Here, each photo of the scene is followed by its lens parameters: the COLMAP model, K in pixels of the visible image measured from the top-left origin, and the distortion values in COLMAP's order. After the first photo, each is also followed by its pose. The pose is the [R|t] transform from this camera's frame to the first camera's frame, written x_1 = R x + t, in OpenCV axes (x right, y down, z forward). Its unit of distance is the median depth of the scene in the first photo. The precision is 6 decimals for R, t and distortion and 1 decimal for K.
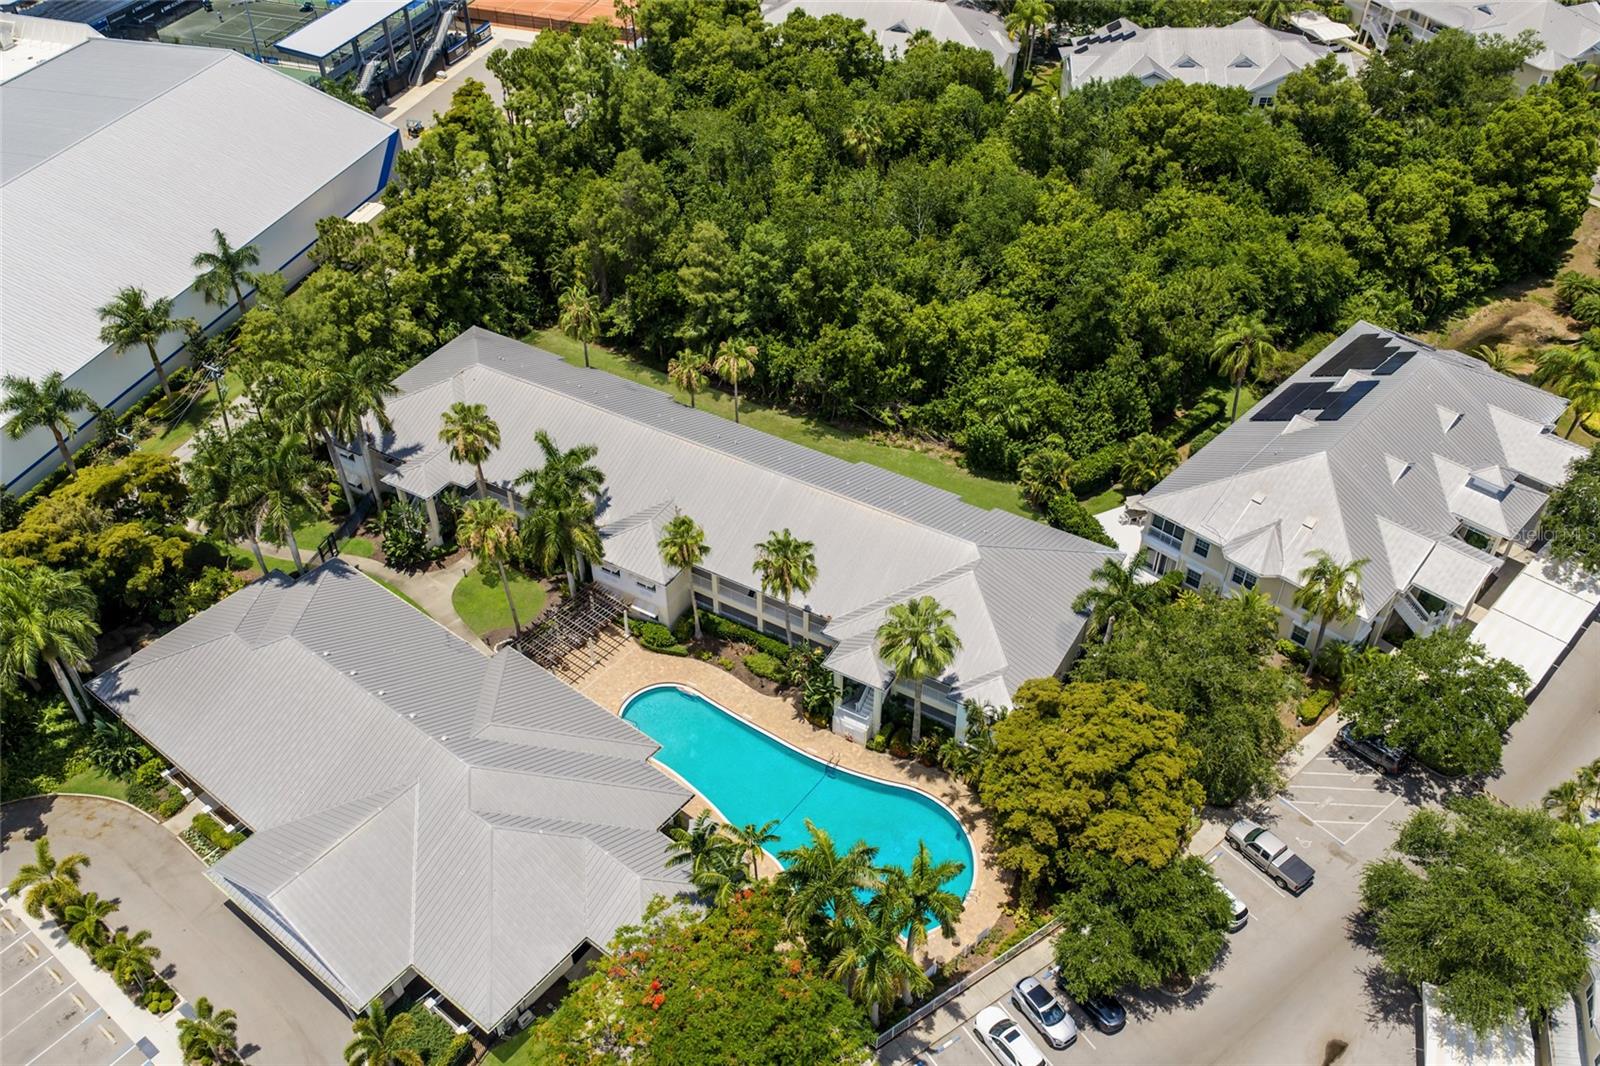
lens RADIAL K [[1347.3, 0, 807.8], [0, 1347.3, 533.3], [0, 0, 1]] dist [0.038368, -0.049992]
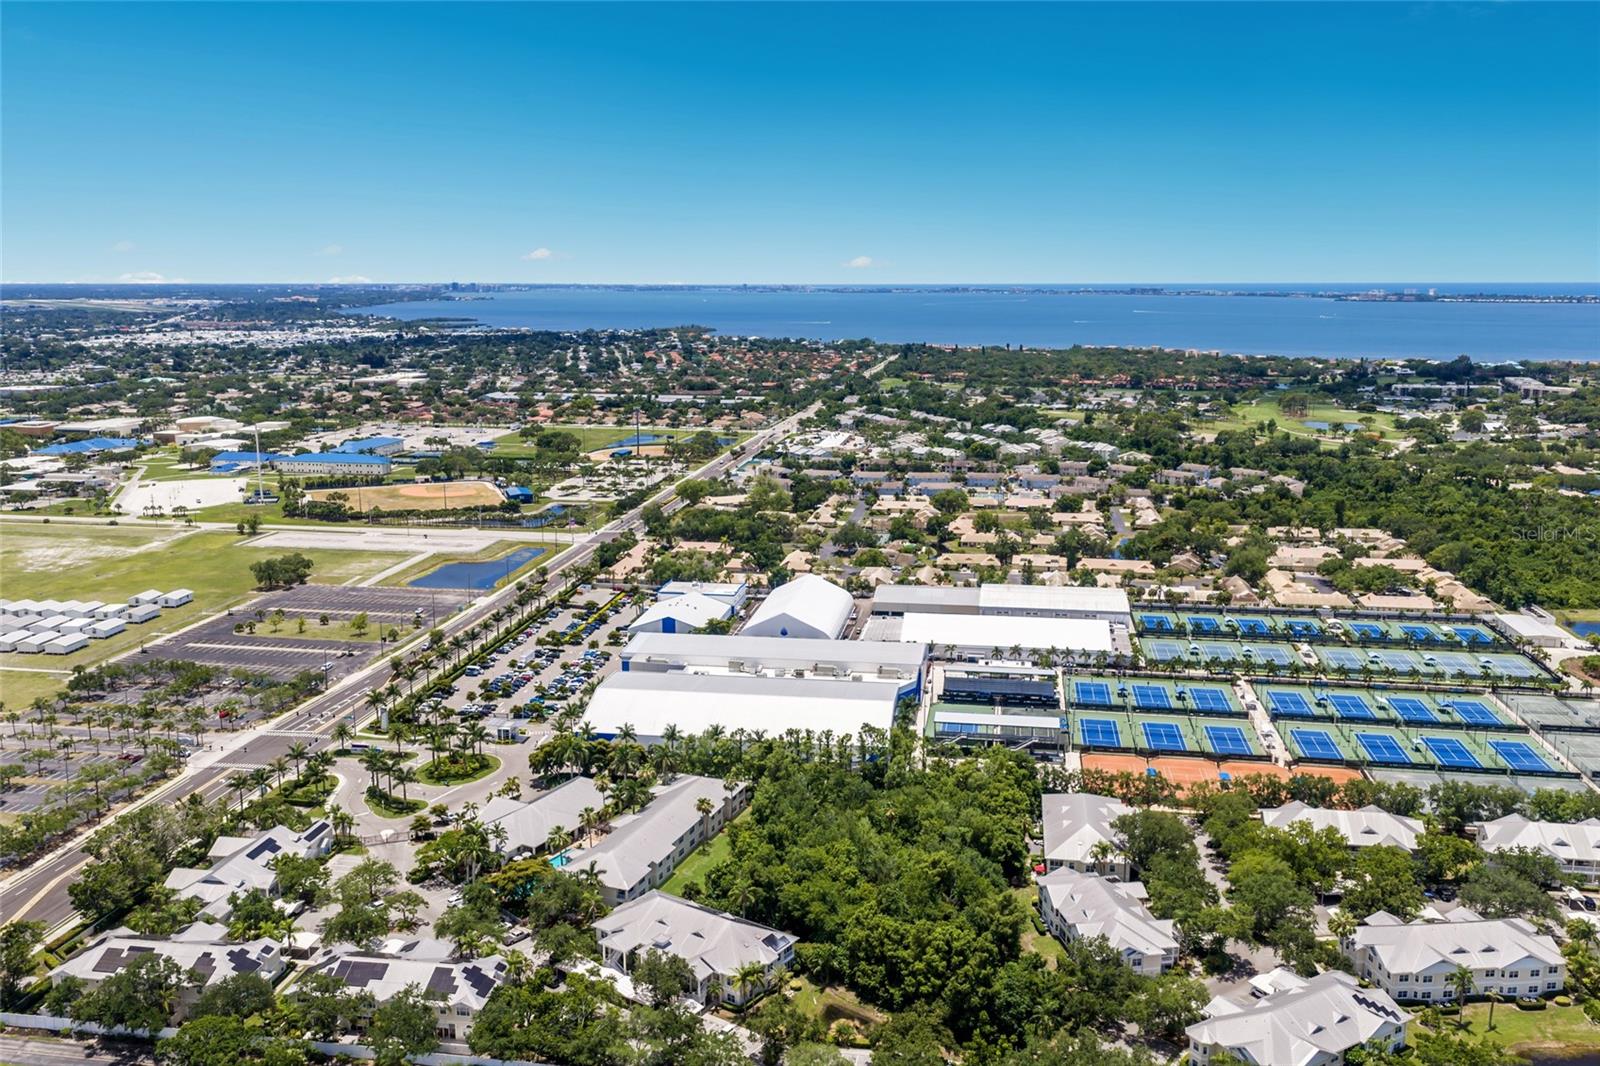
lens RADIAL K [[1317.5, 0, 805.5], [0, 1317.5, 537.9], [0, 0, 1]] dist [0.033732, -0.049996]
pose [[0.158406, 0.187380, -0.969431, 2.756427], [-0.637935, 0.768812, 0.044363, -0.881947], [0.753622, 0.611406, 0.241321, 0.165882]]
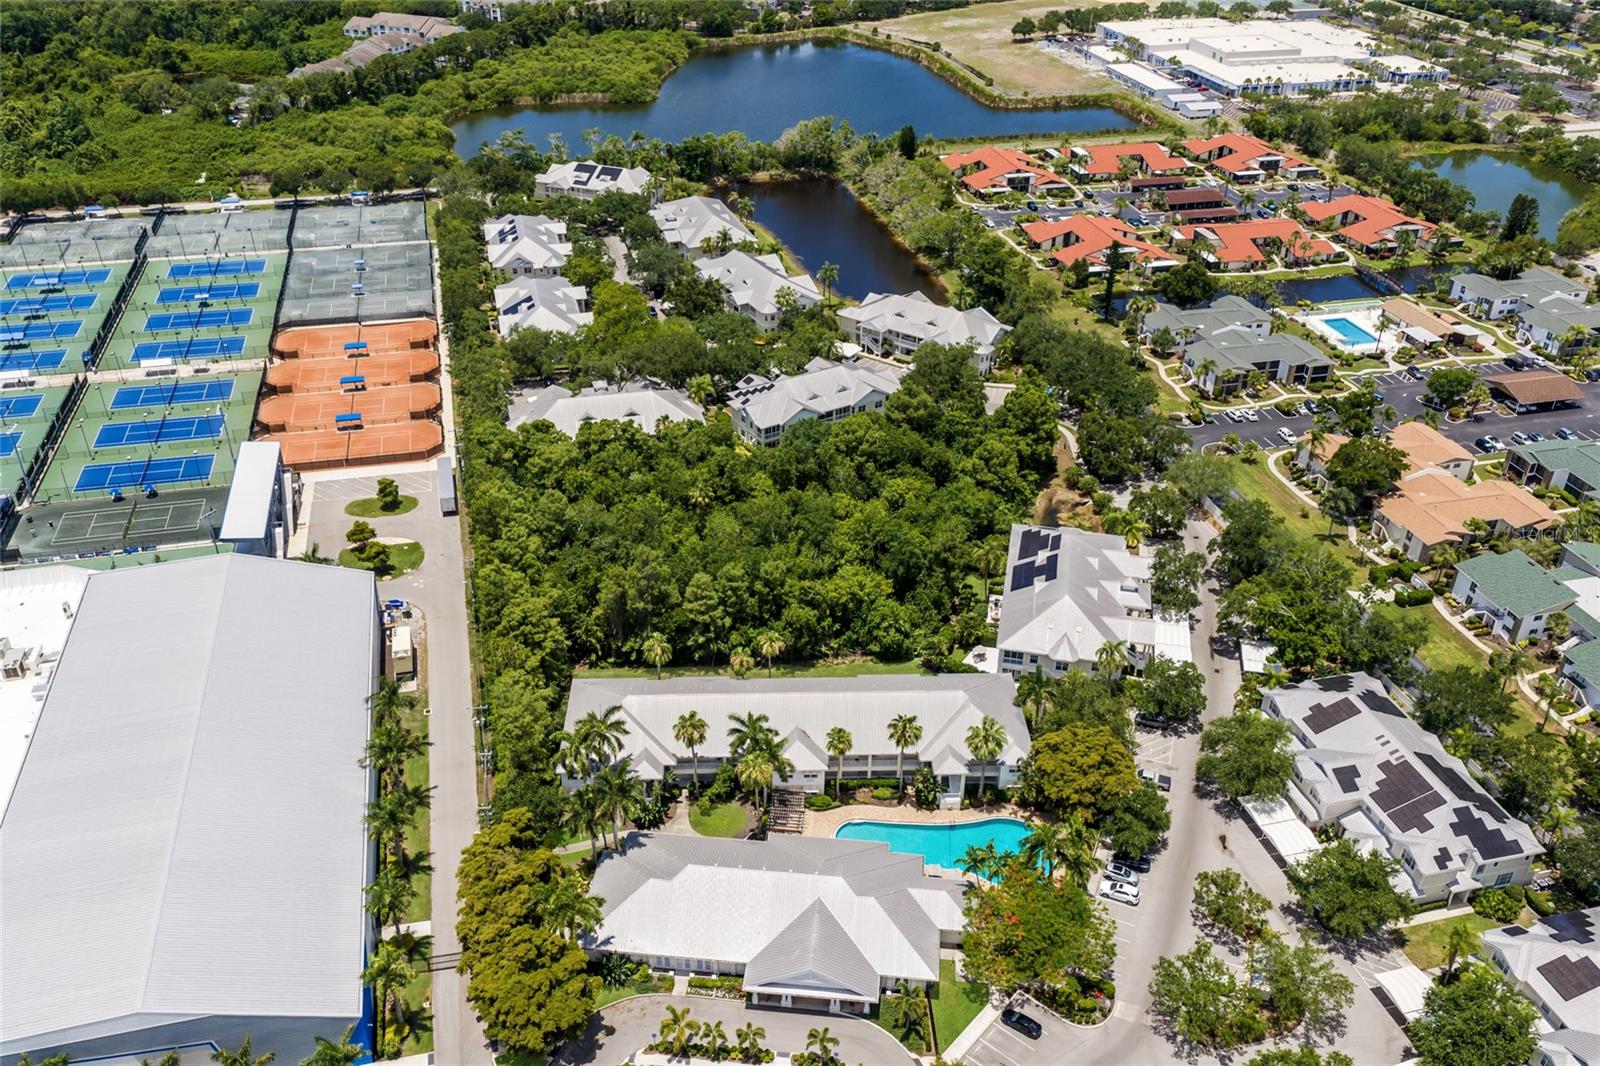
lens RADIAL K [[1317.5, 0, 805.5], [0, 1317.5, 537.9], [0, 0, 1]] dist [0.033732, -0.049996]
pose [[0.843427, -0.272333, 0.463104, -0.822977], [0.338196, 0.938911, -0.063802, -0.143626], [-0.417438, 0.210432, 0.884004, -0.587830]]
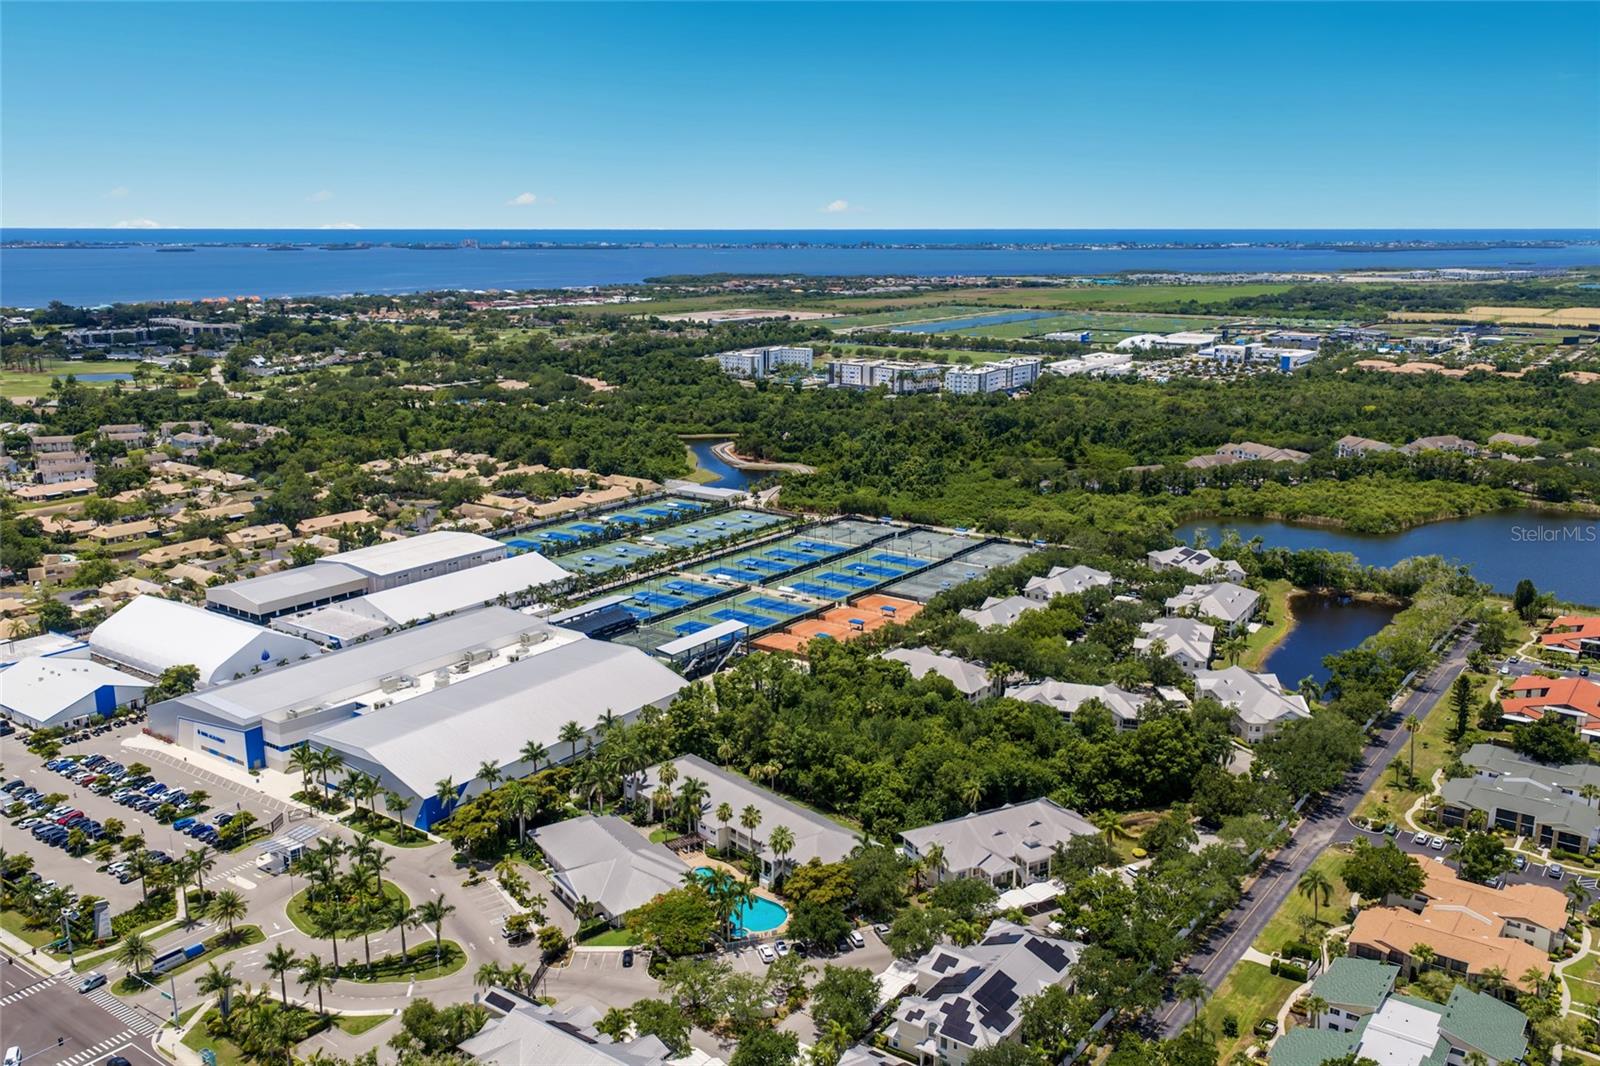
lens RADIAL K [[1317.5, 0, 805.5], [0, 1317.5, 537.9], [0, 0, 1]] dist [0.033732, -0.049996]
pose [[0.952638, 0.068834, -0.296213, 0.795181], [-0.196068, 0.883591, -0.425235, 0.599111], [0.232460, 0.463173, 0.855238, -1.499704]]
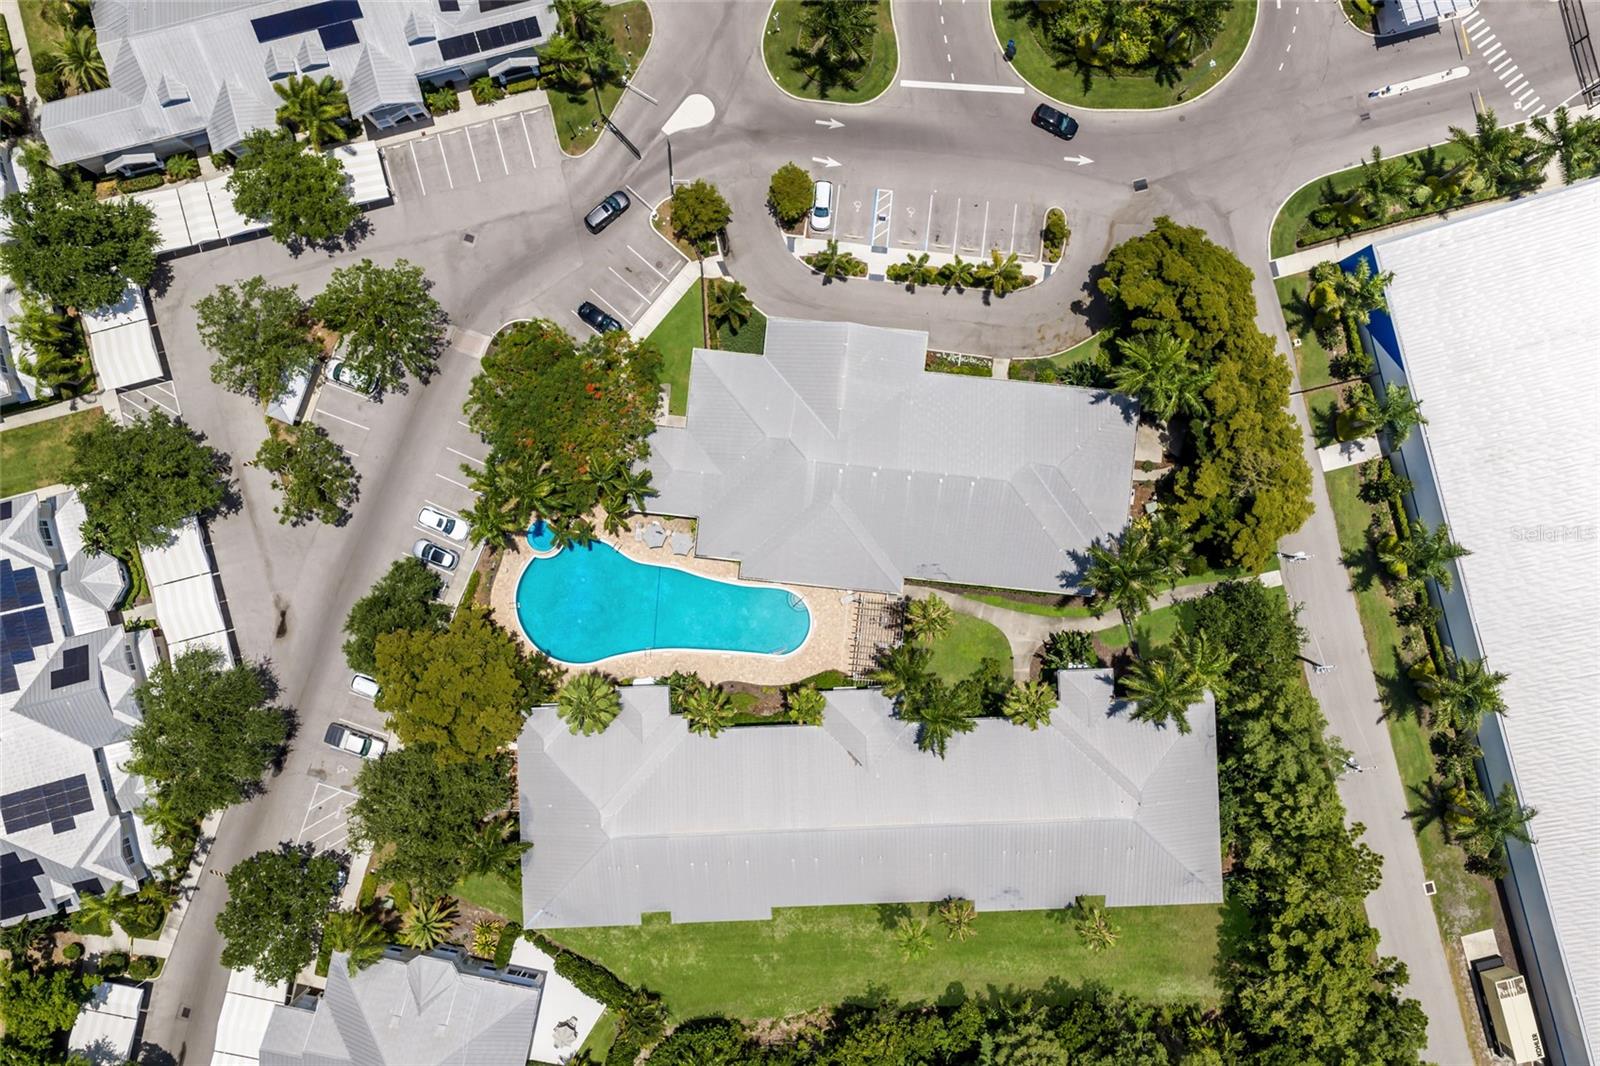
lens RADIAL K [[1317.5, 0, 805.5], [0, 1317.5, 537.9], [0, 0, 1]] dist [0.033732, -0.049996]
pose [[-0.842042, 0.539398, -0.003852, -0.157737], [-0.344507, -0.532279, 0.773301, -0.781885], [0.415067, 0.652479, 0.634028, 0.118583]]
